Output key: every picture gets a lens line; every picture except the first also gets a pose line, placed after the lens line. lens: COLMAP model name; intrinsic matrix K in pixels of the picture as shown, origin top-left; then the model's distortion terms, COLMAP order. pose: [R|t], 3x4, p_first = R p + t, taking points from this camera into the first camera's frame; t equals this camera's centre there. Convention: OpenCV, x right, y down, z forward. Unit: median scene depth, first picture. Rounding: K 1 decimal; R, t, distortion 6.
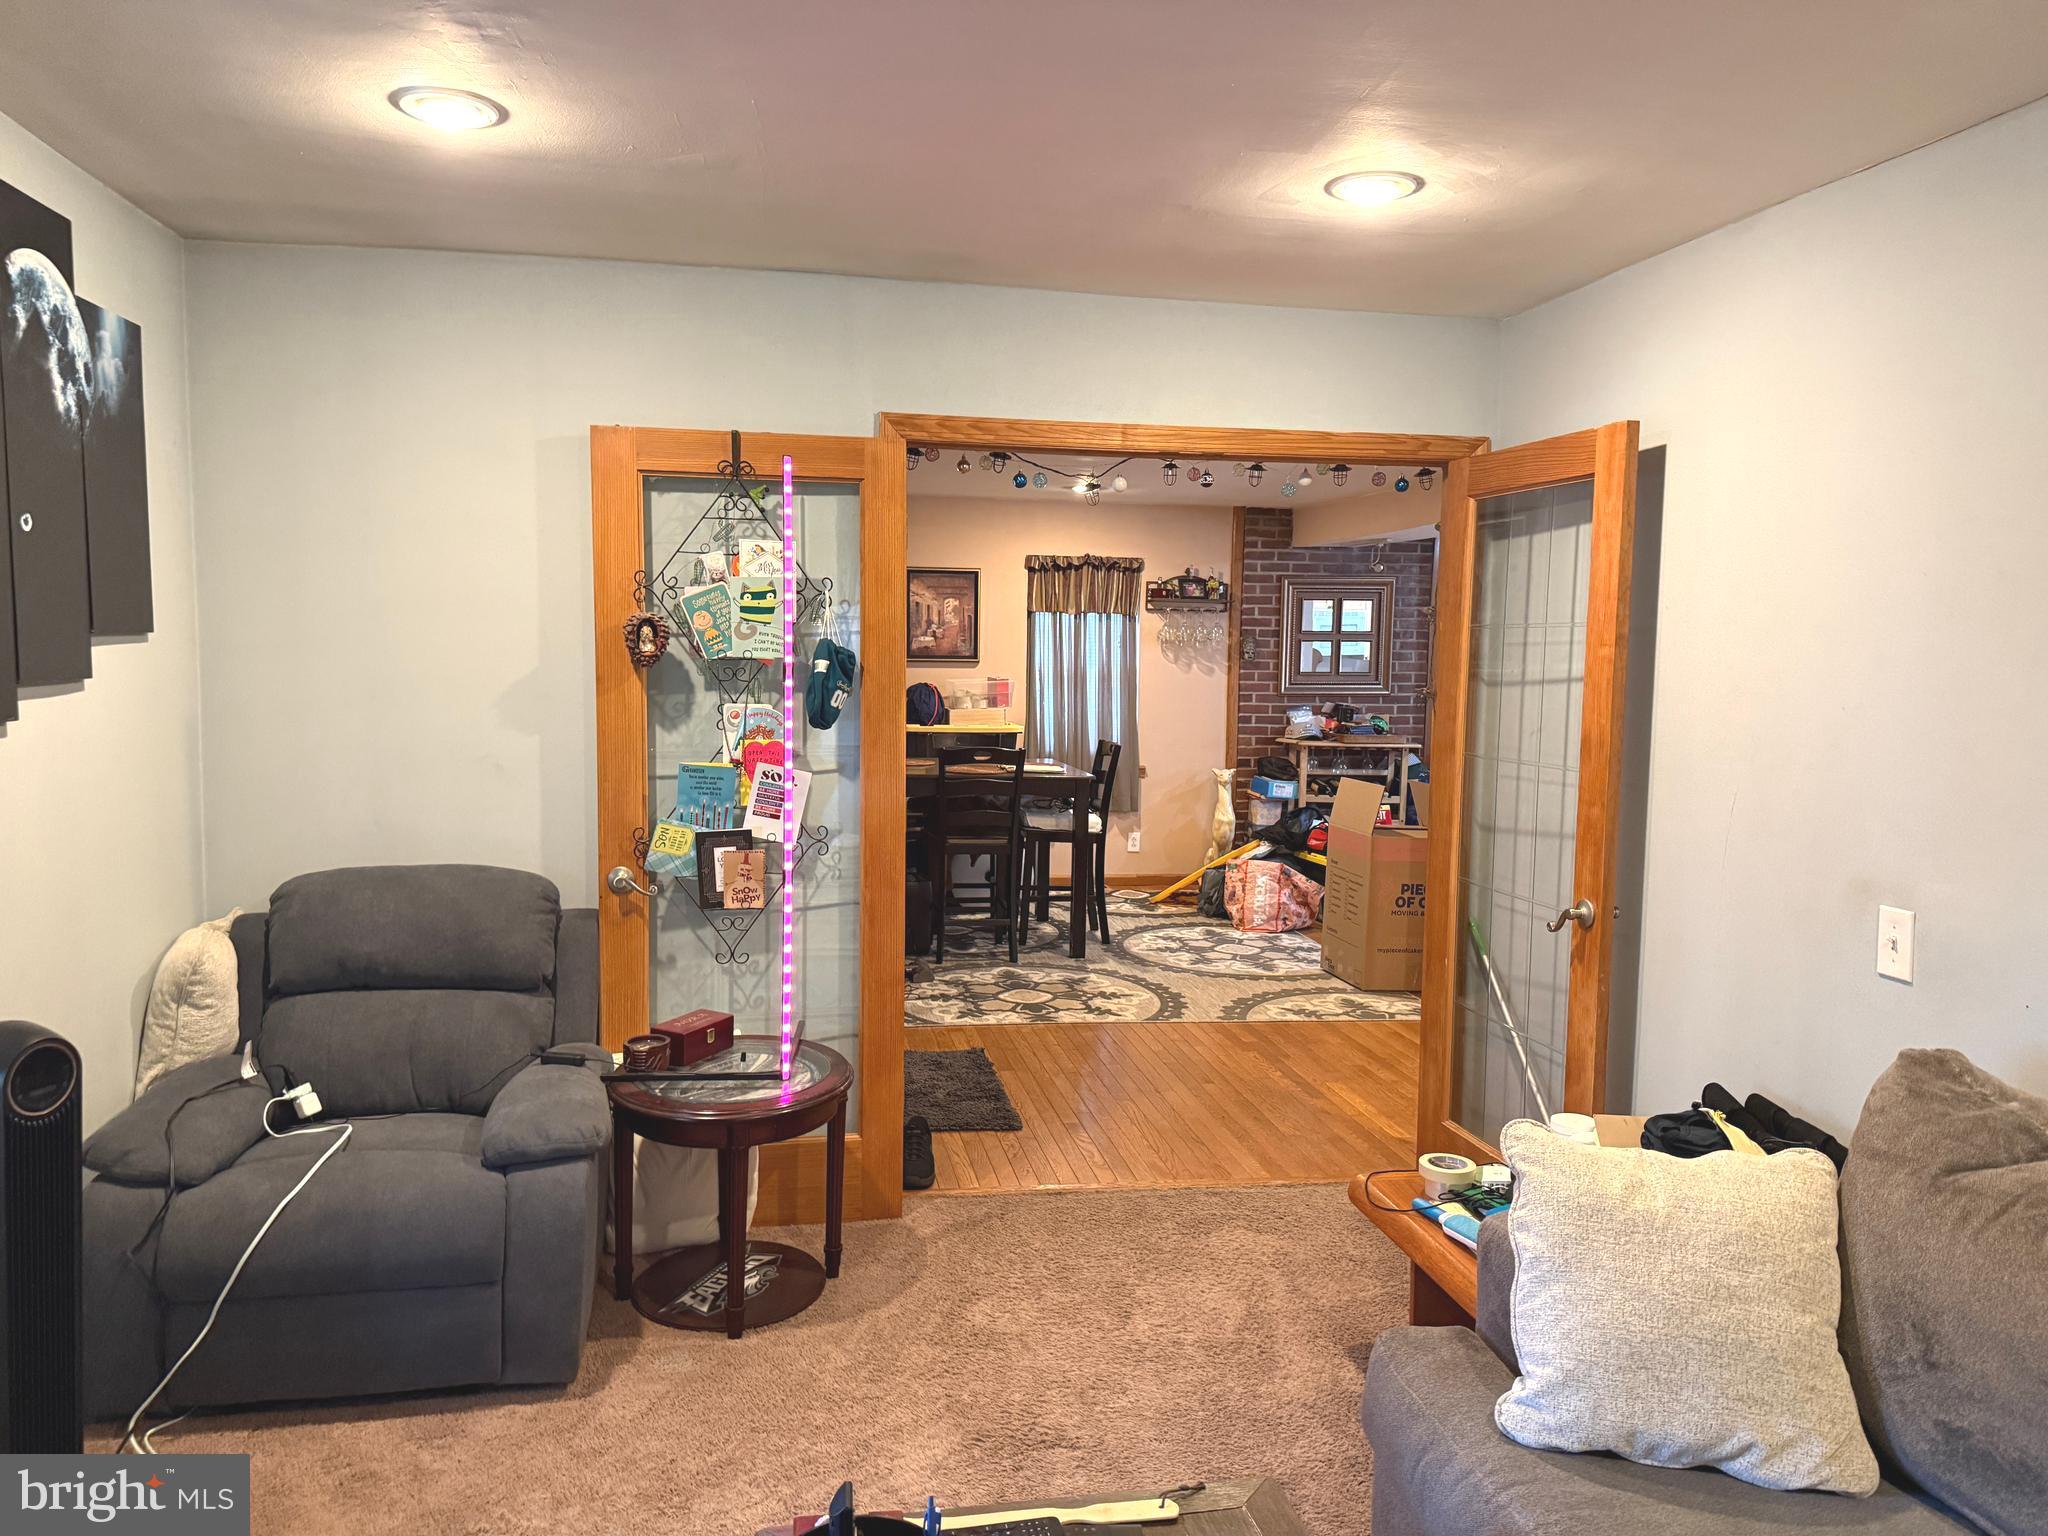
lens RADIAL K [[1440.9, 0, 1024.0], [0, 1440.9, 768.0], [0, 0, 1]] dist [0.236357, -0.466554]
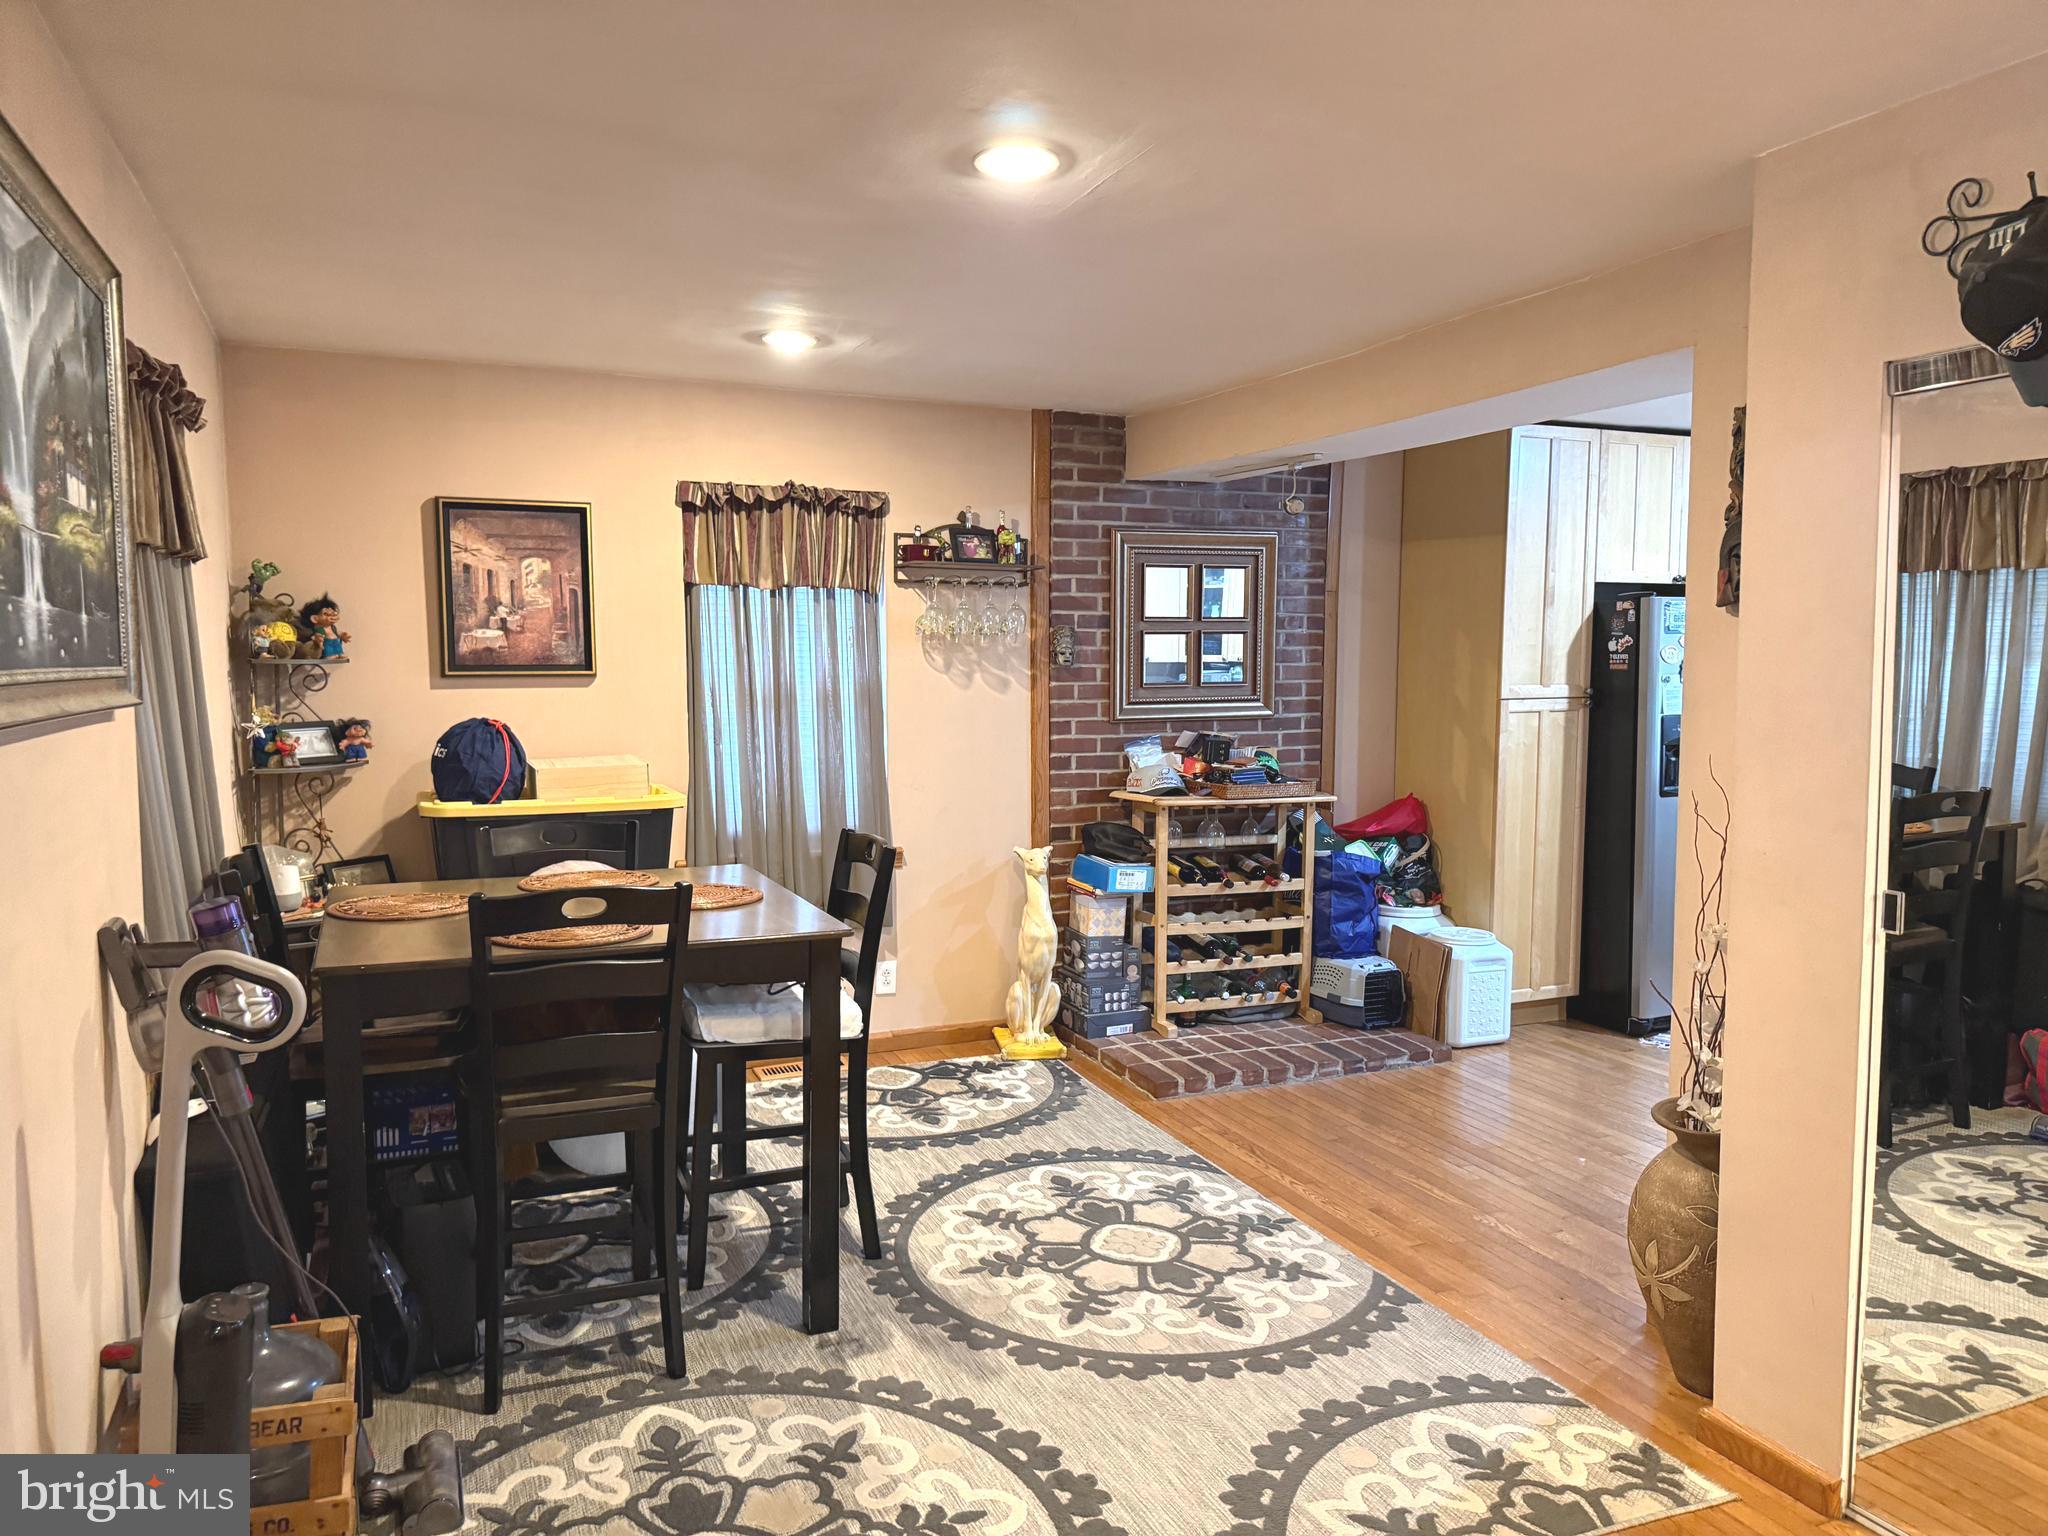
lens RADIAL K [[1439.3, 0, 1027.7], [0, 1439.3, 770.3], [0, 0, 1]] dist [0.174520, -0.291264]
pose [[0.972815, -0.033919, 0.229086, 0.000118], [0.033085, 0.999425, 0.007481, -0.035718], [-0.229208, 0.000301, 0.973377, 0.418221]]
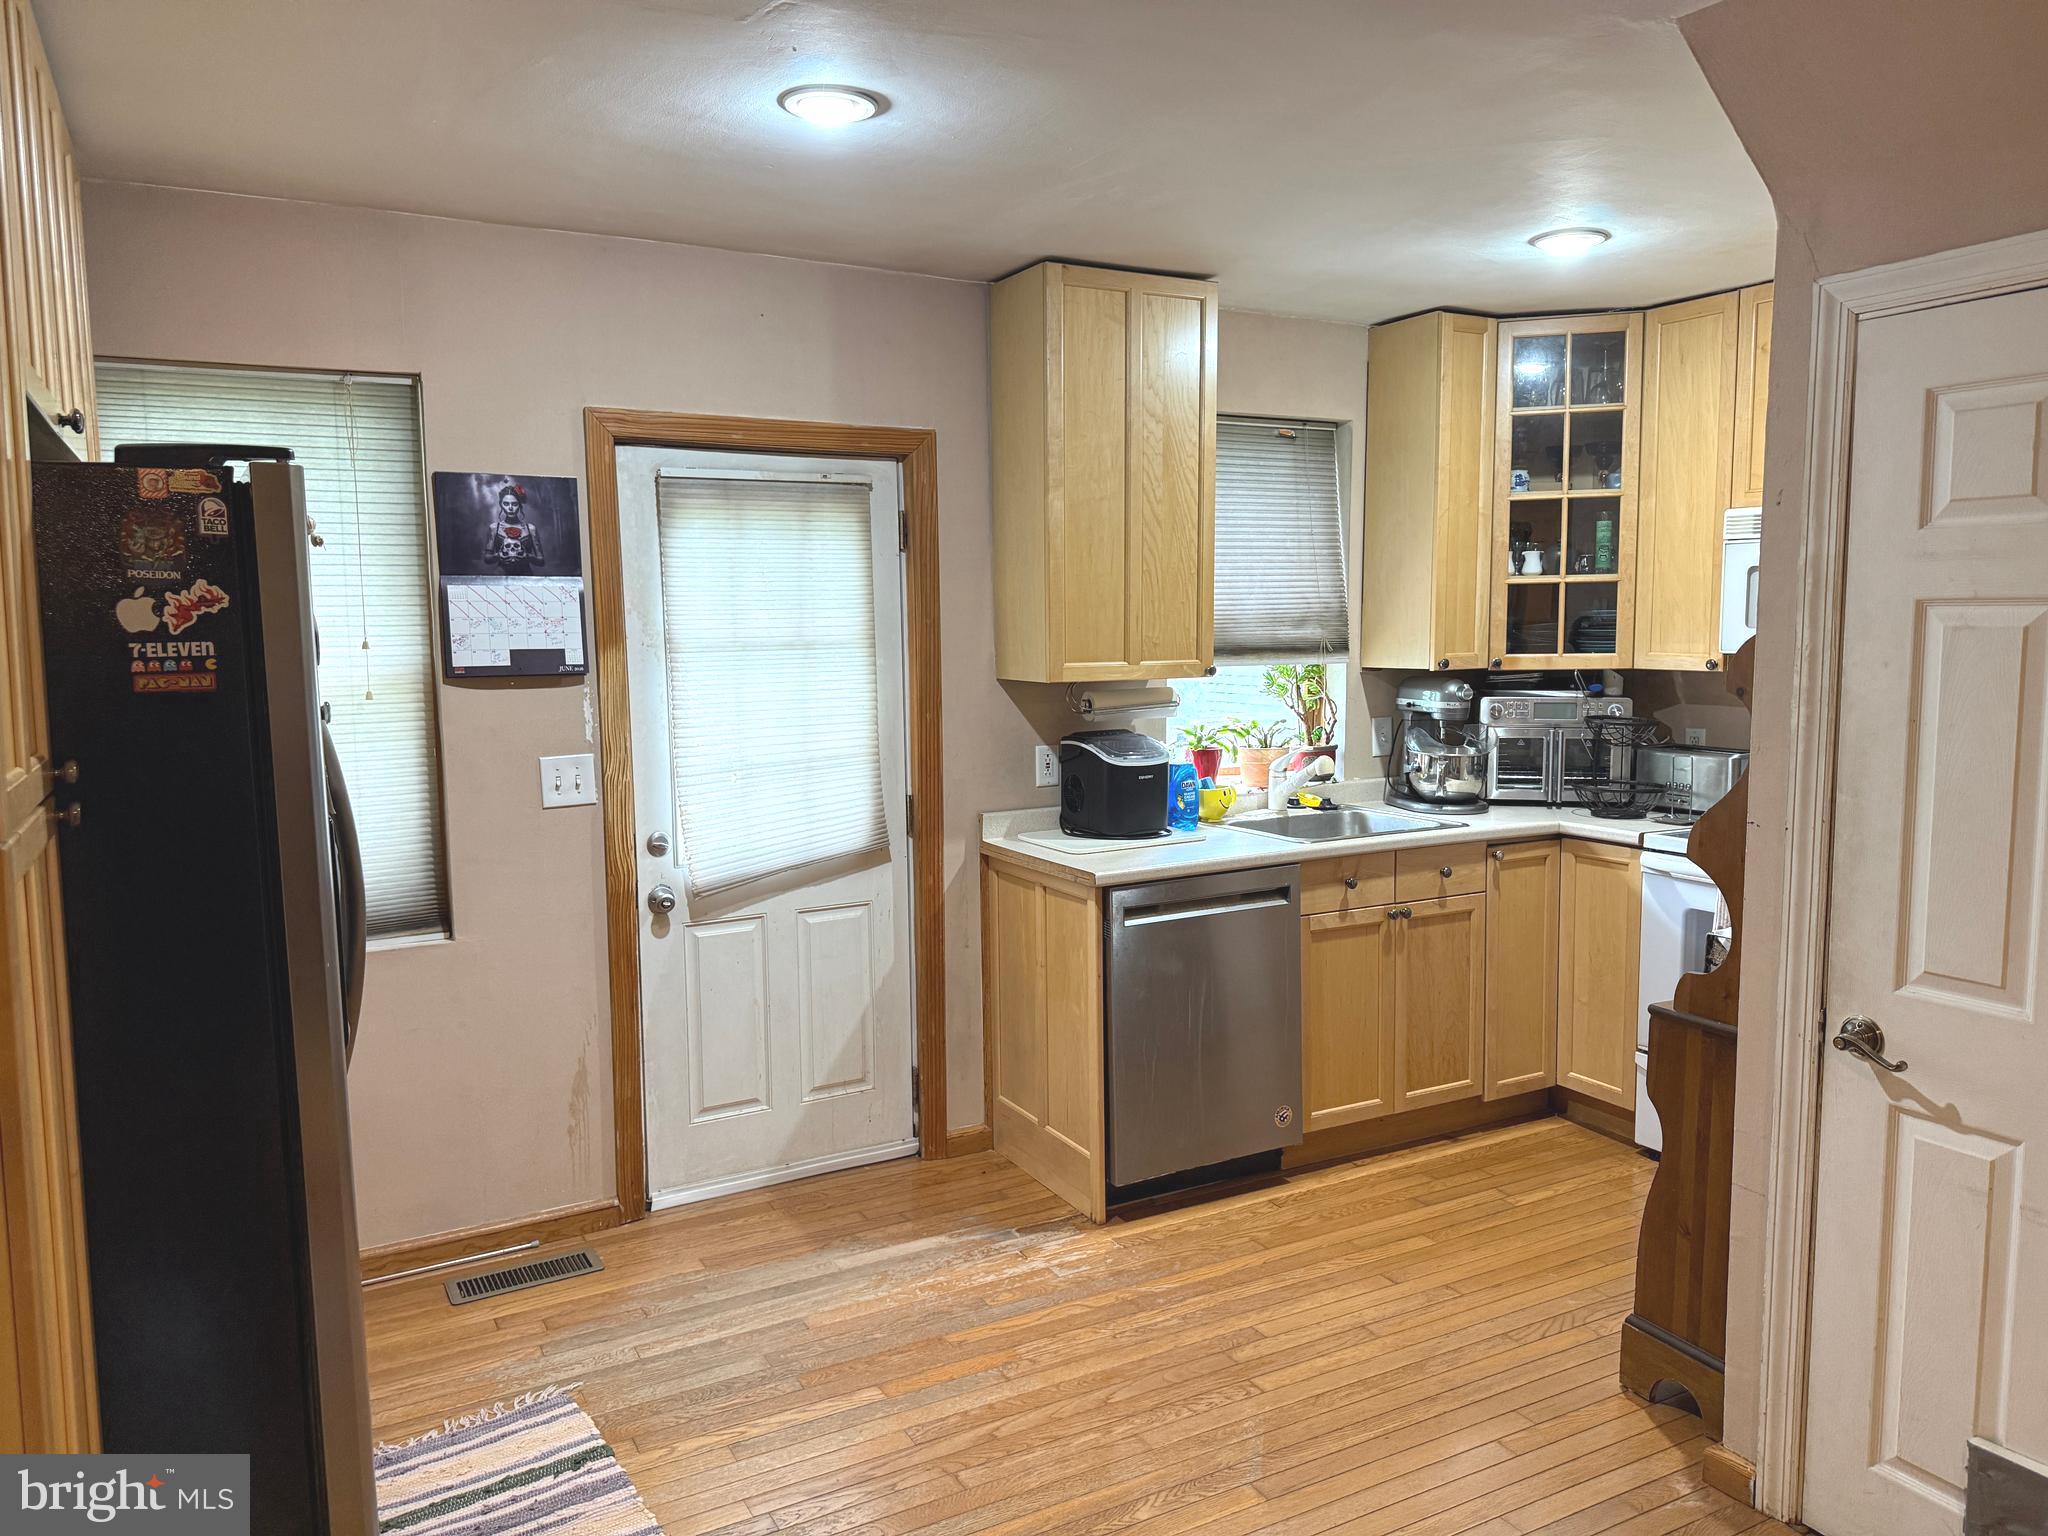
lens RADIAL K [[1444.5, 0, 1032.6], [0, 1444.5, 777.9], [0, 0, 1]] dist [0.133864, -0.173188]
pose [[-0.315489, -0.116942, 0.941696, 0.170064], [0.081727, 0.985341, 0.149742, -0.074208], [-0.945403, 0.124204, -0.301307, 0.921920]]
